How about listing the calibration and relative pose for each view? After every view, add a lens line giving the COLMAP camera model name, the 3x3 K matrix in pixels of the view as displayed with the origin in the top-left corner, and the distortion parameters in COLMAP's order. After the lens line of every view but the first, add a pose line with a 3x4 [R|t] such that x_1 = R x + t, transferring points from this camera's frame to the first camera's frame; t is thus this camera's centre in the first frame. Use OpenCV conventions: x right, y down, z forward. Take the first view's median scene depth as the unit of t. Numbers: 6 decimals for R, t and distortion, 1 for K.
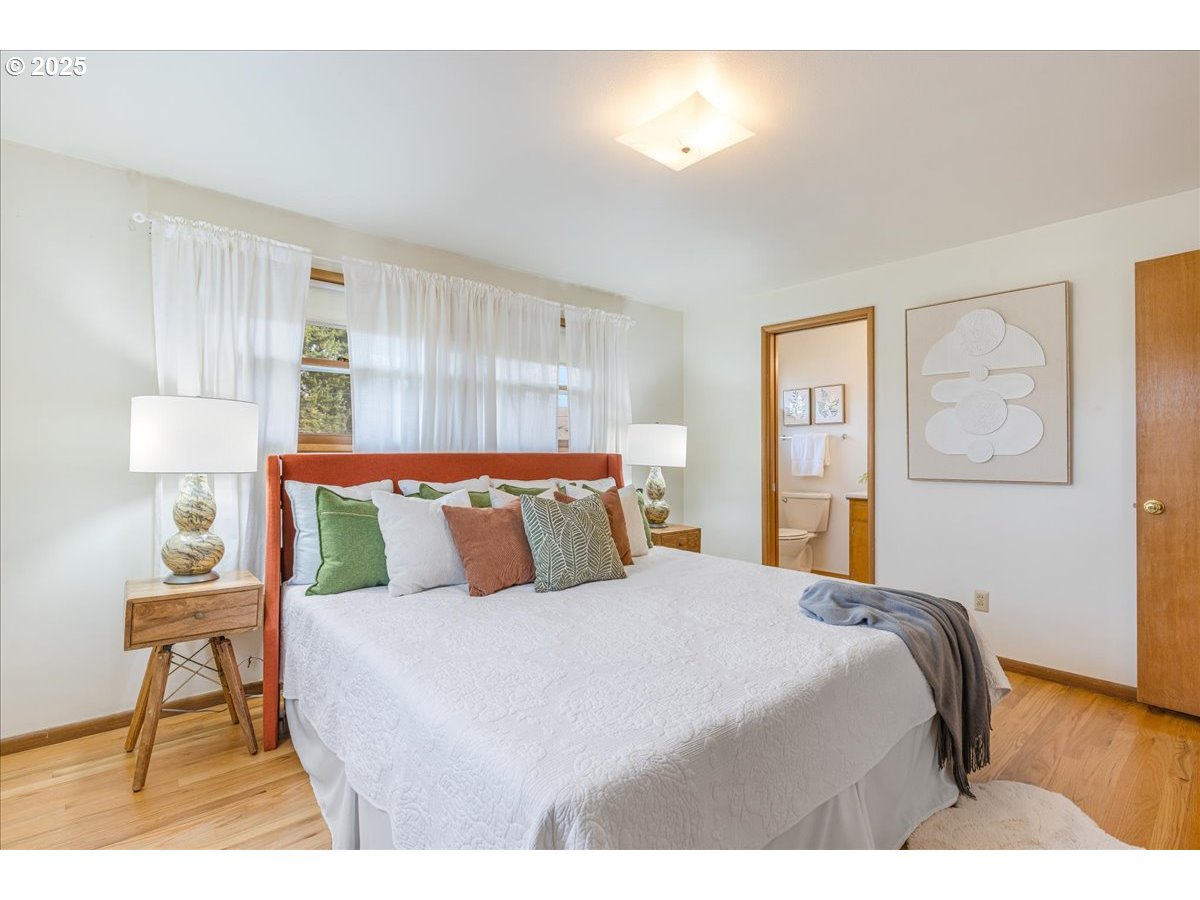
lens RADIAL K [[544.3, 0, 601.8], [0, 544.3, 454.0], [0, 0, 1]] dist [0.000209, 0.000129]
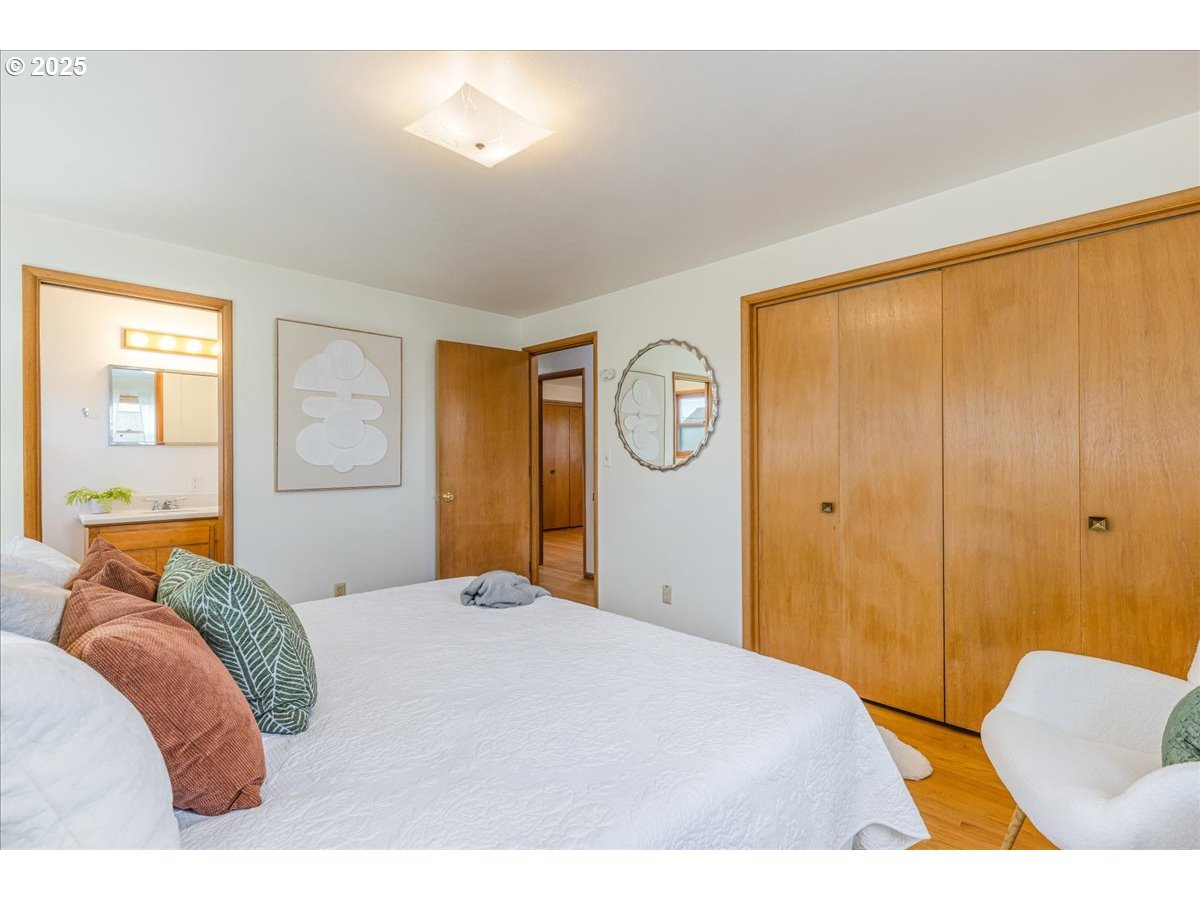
lens RADIAL K [[544.3, 0, 601.8], [0, 544.3, 454.0], [0, 0, 1]] dist [0.000209, 0.000129]
pose [[-0.059760, 0.004919, 0.998201, -0.522452], [0.010489, 0.999936, -0.004299, -0.013645], [-0.998158, 0.010213, -0.059808, 0.560609]]
